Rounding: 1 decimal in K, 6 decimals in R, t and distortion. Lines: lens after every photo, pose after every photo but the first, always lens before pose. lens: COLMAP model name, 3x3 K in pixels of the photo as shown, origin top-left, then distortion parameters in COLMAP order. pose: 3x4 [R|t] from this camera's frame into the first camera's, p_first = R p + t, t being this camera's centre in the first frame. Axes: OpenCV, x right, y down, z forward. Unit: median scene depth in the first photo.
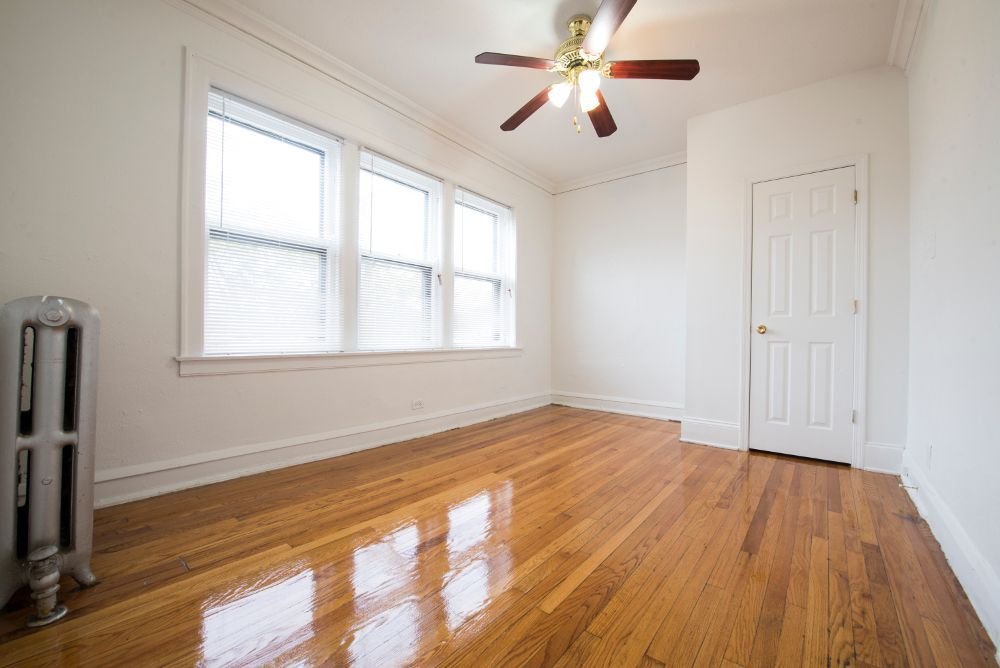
lens RADIAL K [[390.1, 0, 498.7], [0, 390.1, 331.9], [0, 0, 1]] dist [-0.006907, 0.000930]
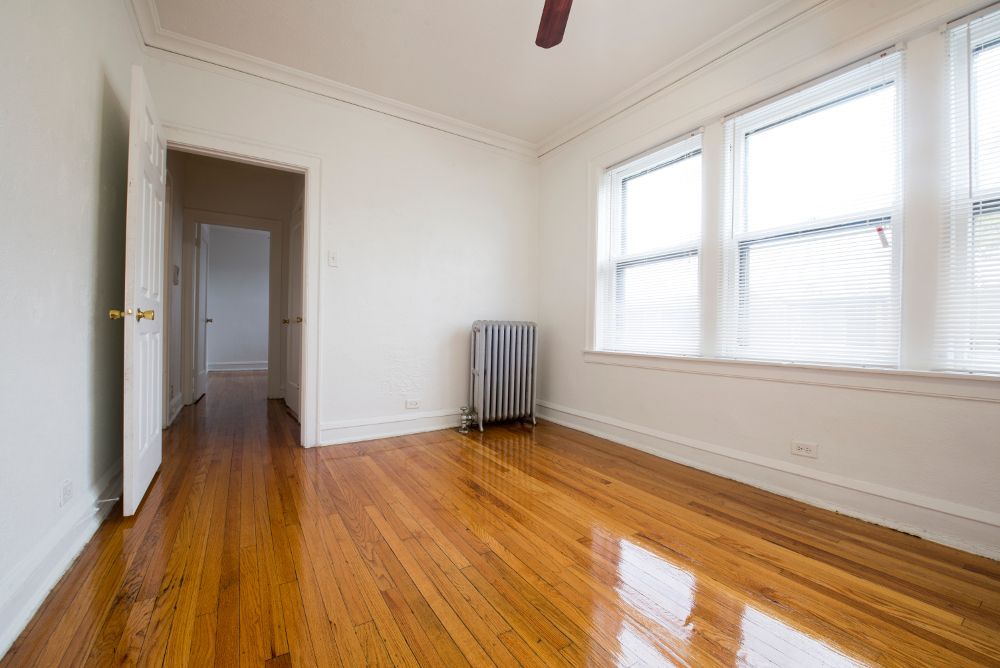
lens RADIAL K [[390.1, 0, 500.8], [0, 390.1, 332.1], [0, 0, 1]] dist [-0.006907, 0.000930]
pose [[-0.281154, -0.018211, -0.959490, 0.700816], [-0.011199, 0.999814, -0.015695, 0.015723], [0.959597, 0.006333, -0.281306, 0.920421]]
